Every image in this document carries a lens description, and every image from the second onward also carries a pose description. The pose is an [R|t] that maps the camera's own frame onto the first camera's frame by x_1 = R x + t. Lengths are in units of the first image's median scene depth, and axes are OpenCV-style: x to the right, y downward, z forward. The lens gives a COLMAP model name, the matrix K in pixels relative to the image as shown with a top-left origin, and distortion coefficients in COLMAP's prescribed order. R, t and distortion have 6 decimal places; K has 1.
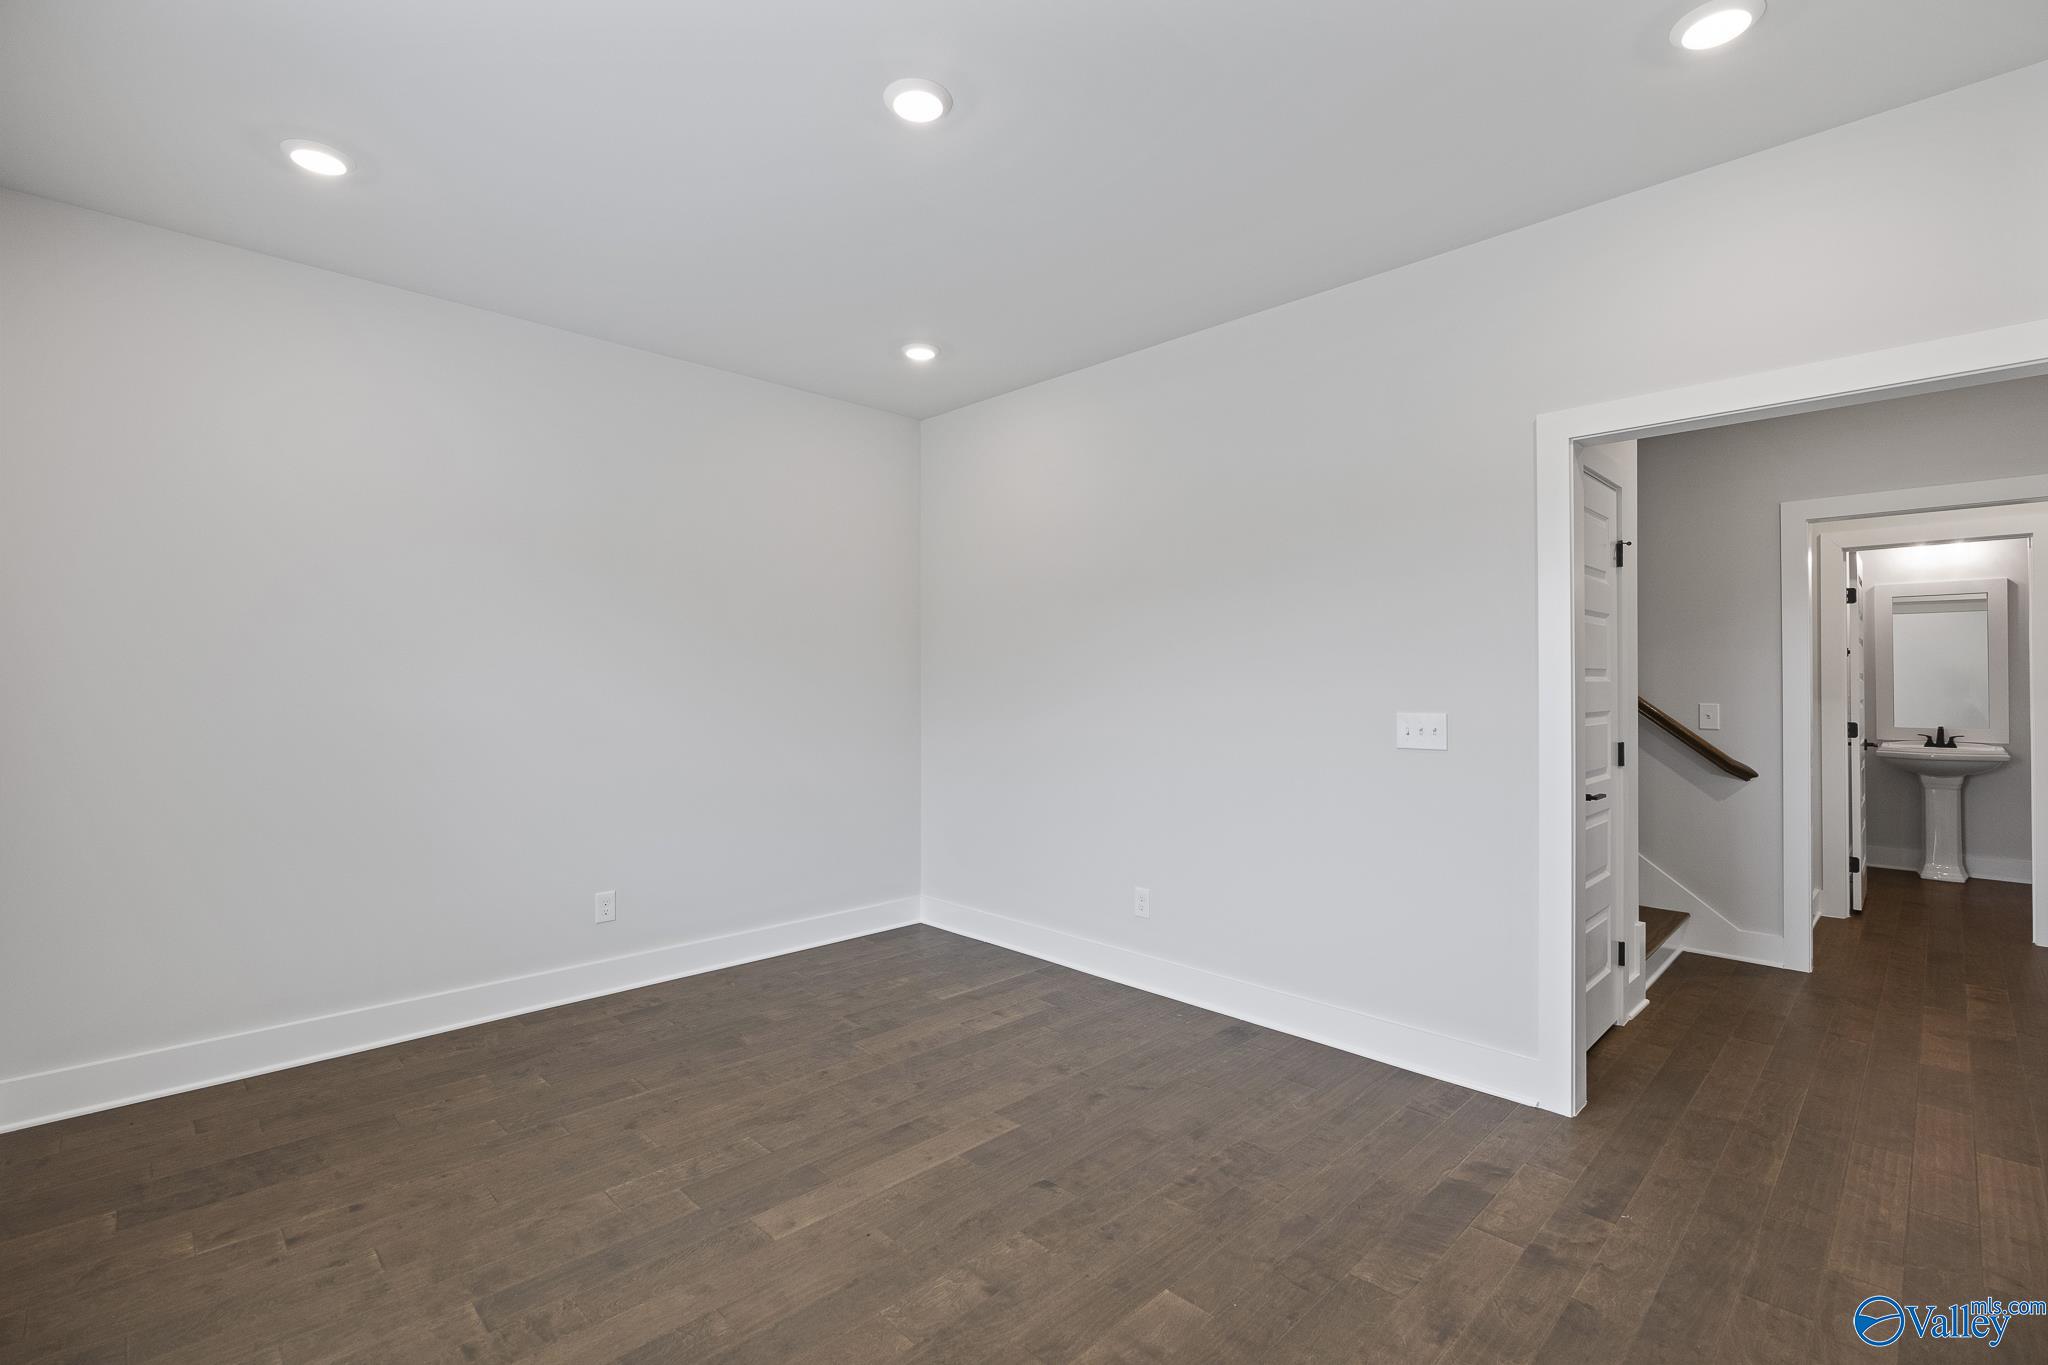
lens RADIAL K [[927.9, 0, 1024.5], [0, 927.9, 674.6], [0, 0, 1]] dist [-0.000955, 0.000216]
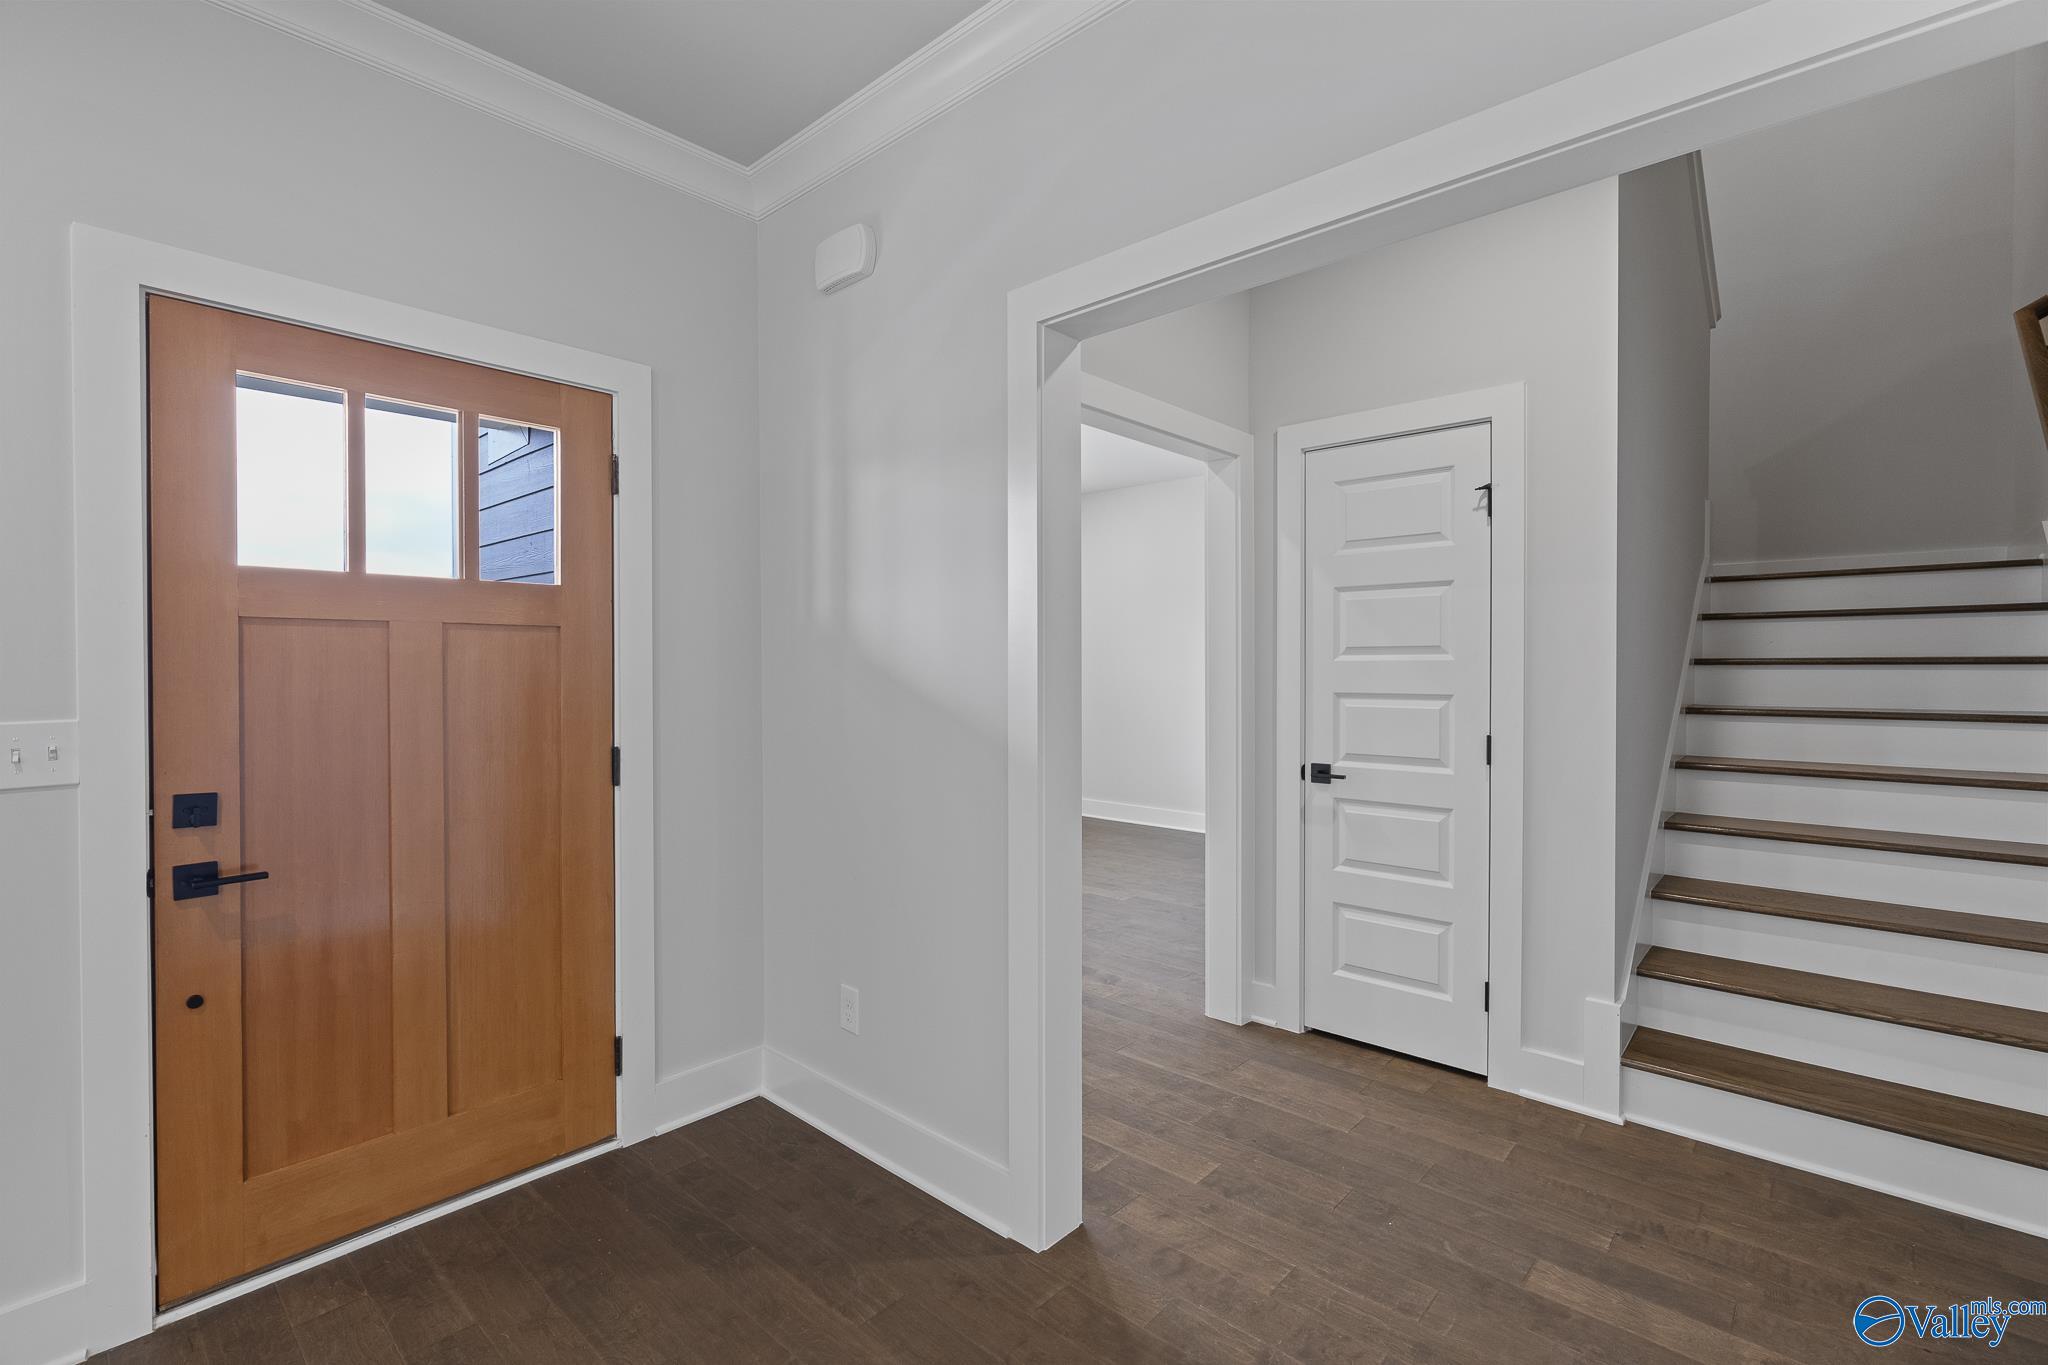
lens RADIAL K [[927.9, 0, 1024.5], [0, 927.9, 674.6], [0, 0, 1]] dist [-0.000955, 0.000216]
pose [[0.032567, 0.008167, -0.999436, 1.747066], [0.013689, 0.999869, 0.008617, 0.005236], [0.999376, -0.013962, 0.032451, 0.691567]]
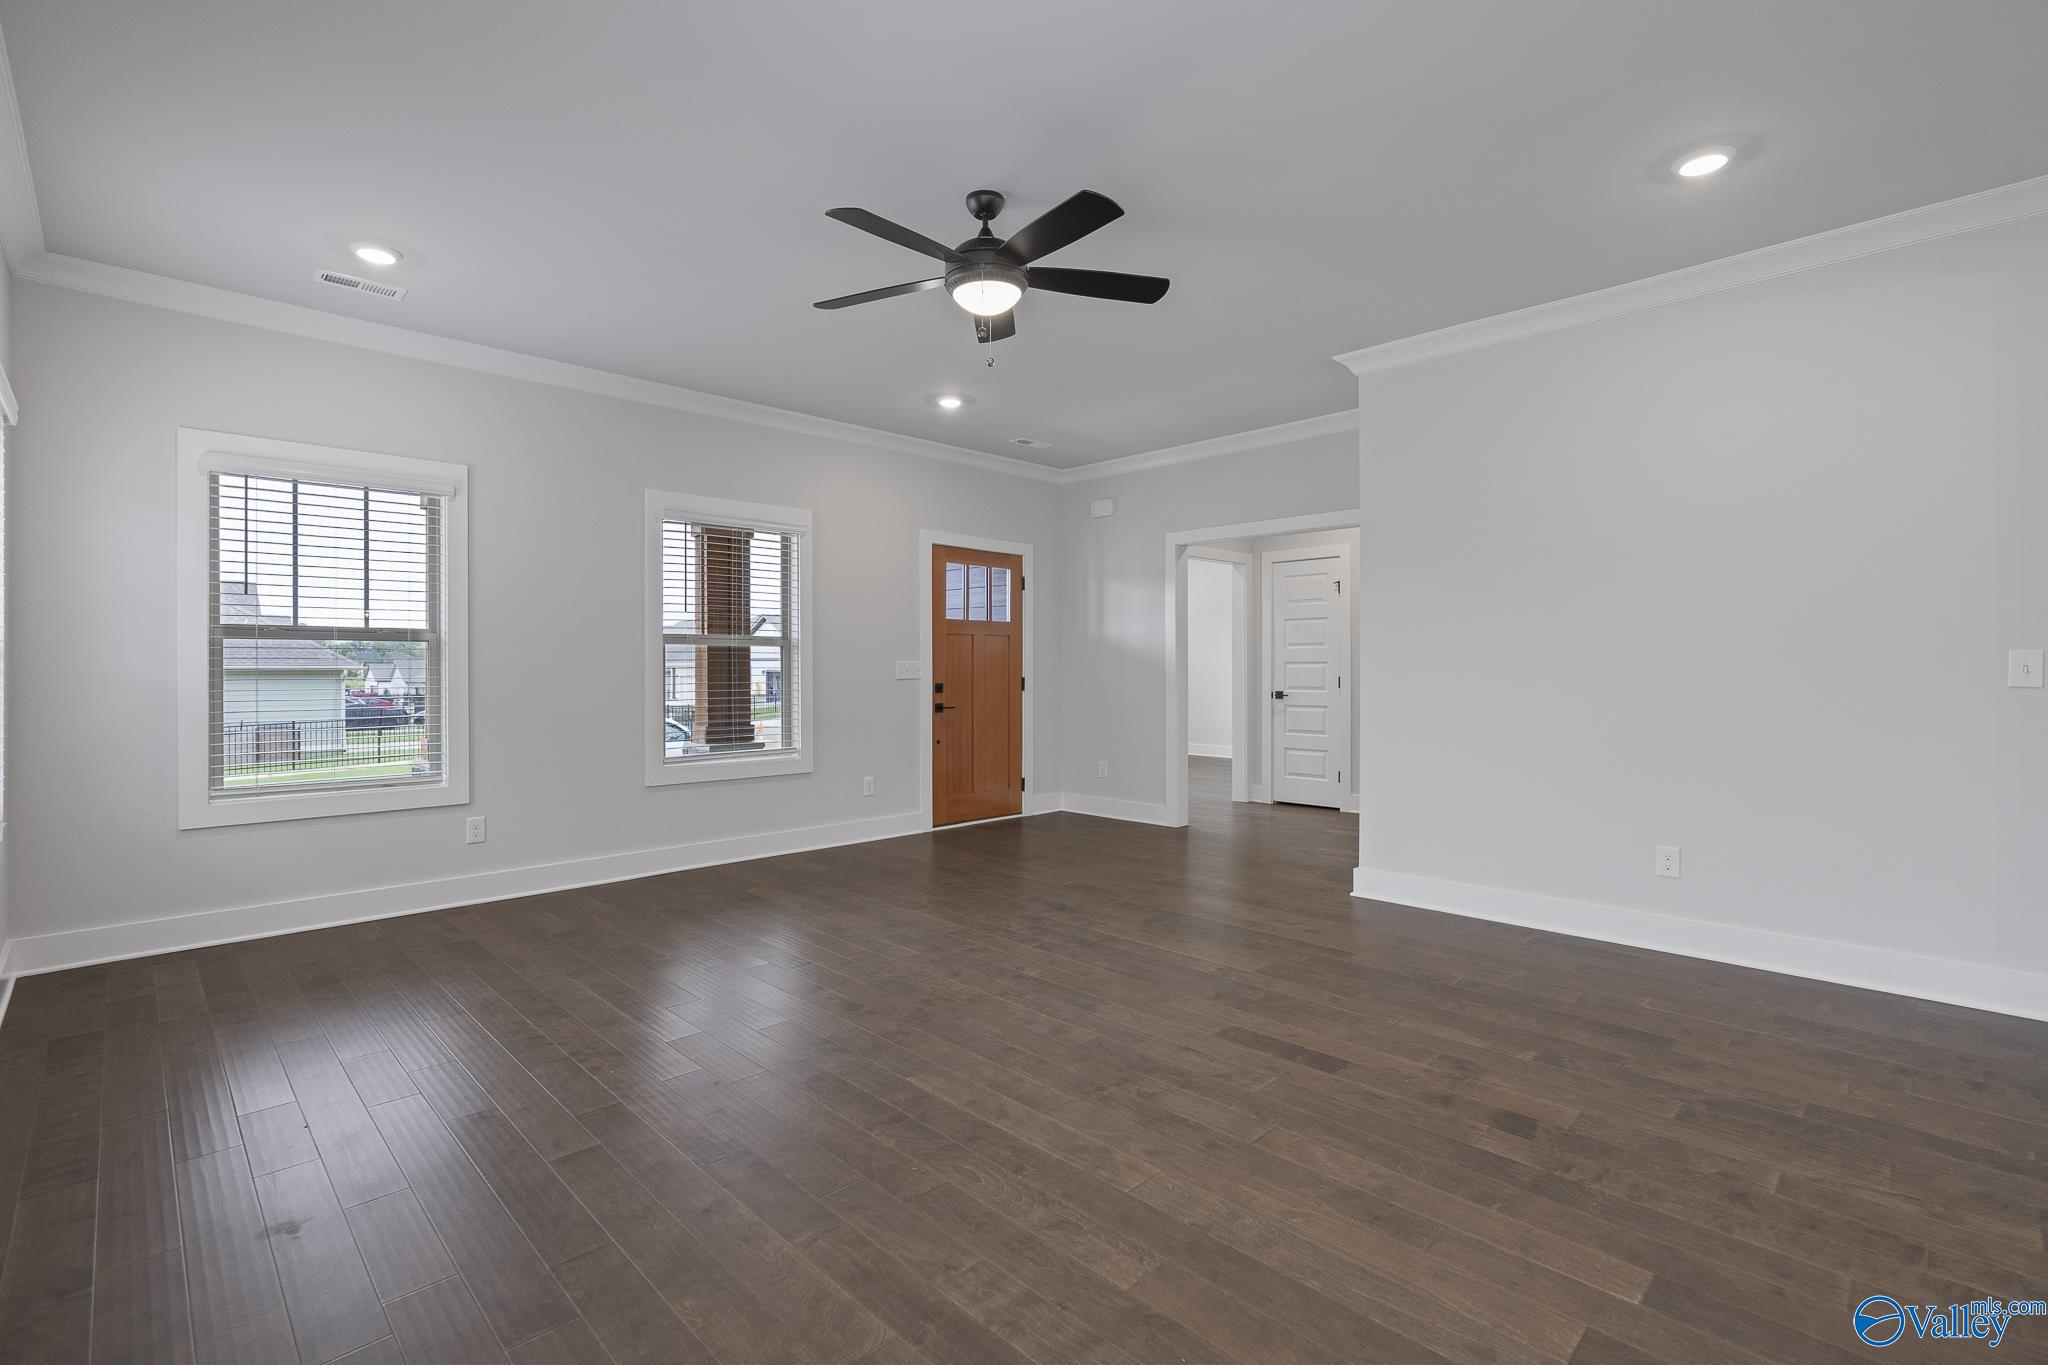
lens RADIAL K [[943.6, 0, 1012.5], [0, 943.6, 673.3], [0, 0, 1]] dist [-0.001294, 0.000512]
pose [[-0.022759, 0.004925, -0.999729, 3.405576], [0.012082, 0.999916, 0.004651, 0.051689], [0.999668, -0.011973, -0.022816, 0.368640]]
